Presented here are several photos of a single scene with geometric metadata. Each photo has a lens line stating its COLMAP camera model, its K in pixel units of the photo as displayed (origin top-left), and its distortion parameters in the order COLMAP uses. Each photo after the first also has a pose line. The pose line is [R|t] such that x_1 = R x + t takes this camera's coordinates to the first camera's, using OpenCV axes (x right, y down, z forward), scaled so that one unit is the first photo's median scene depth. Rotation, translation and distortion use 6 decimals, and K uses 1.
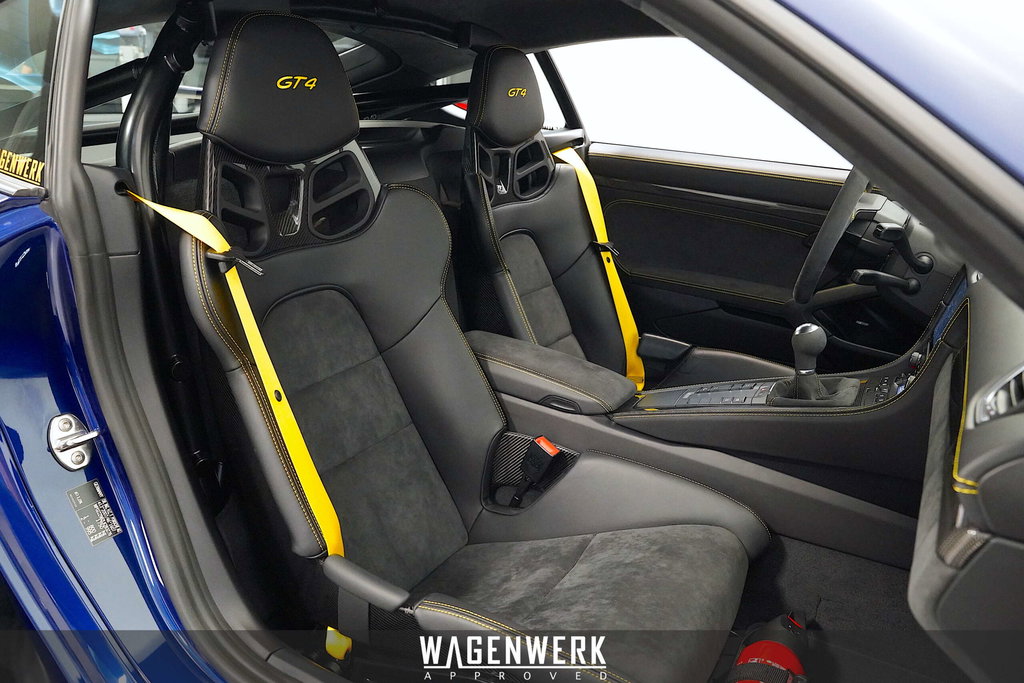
lens RADIAL K [[781.5, 0, 508.1], [0, 781.5, 343.4], [0, 0, 1]] dist [-0.098733, 0.013420]
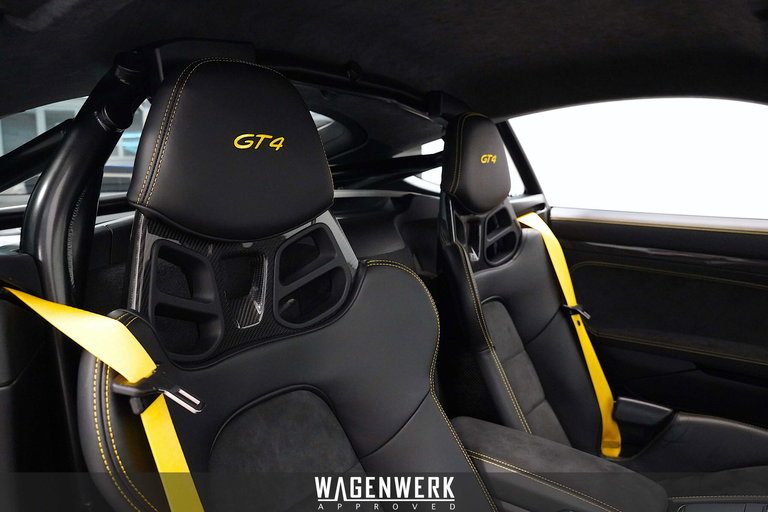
lens RADIAL K [[586.1, 0, 385.5], [0, 586.1, 255.4], [0, 0, 1]] dist [-0.098733, 0.013420]
pose [[0.996701, -0.026854, -0.076596, -0.072895], [0.012834, 0.983953, -0.177968, -0.081995], [0.080146, 0.176398, 0.981051, 0.316081]]
